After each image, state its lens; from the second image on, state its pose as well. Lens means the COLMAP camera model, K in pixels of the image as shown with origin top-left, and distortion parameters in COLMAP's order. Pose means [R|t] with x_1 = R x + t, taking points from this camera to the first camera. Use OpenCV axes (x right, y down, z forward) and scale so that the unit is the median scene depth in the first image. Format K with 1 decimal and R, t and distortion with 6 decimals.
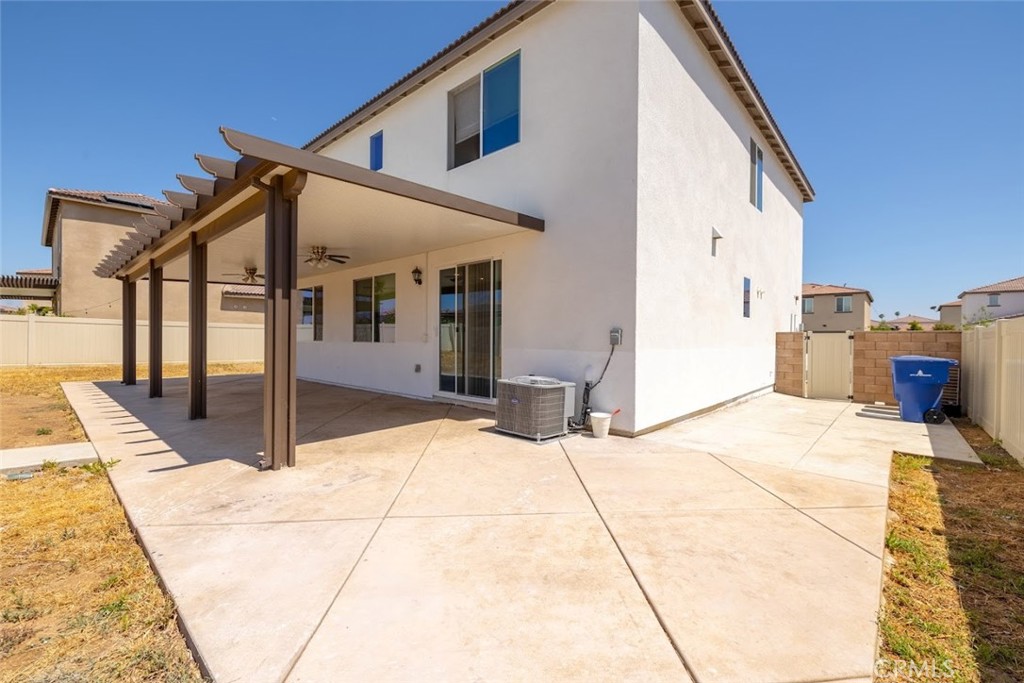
lens RADIAL K [[430.8, 0, 512.0], [0, 430.8, 341.5], [0, 0, 1]] dist [0.000663, 0.000072]
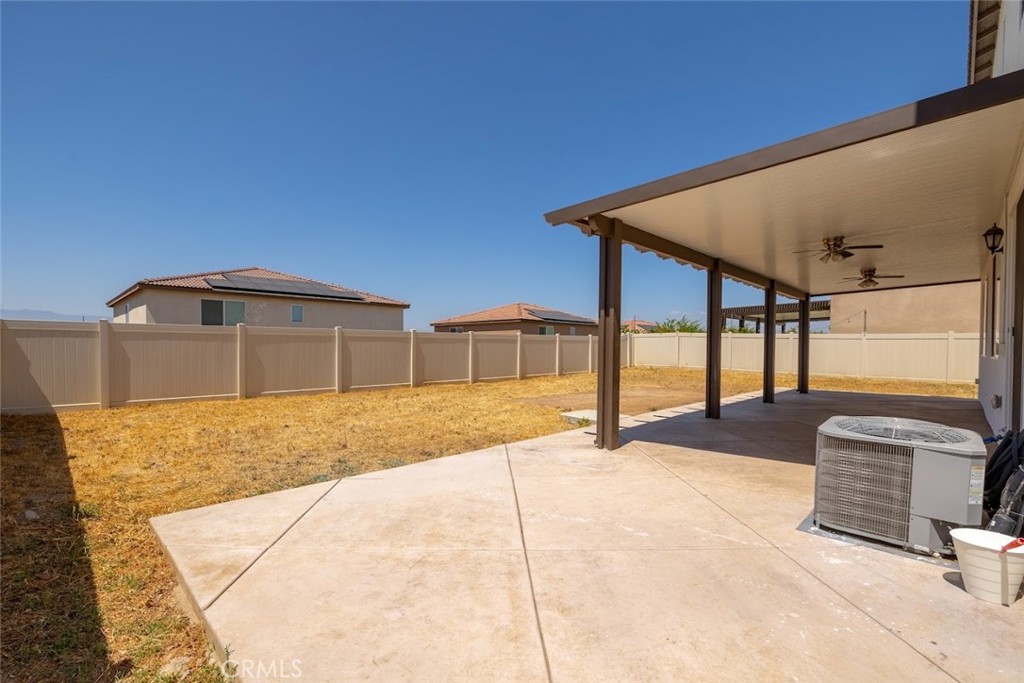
lens RADIAL K [[456.7, 0, 509.2], [0, 456.7, 354.9], [0, 0, 1]] dist [0.000107, 0.000070]
pose [[-0.045208, 0.005347, -0.998963, 0.965864], [-0.009700, 0.999936, 0.005791, 0.007909], [0.998931, 0.009952, -0.045153, 0.886065]]
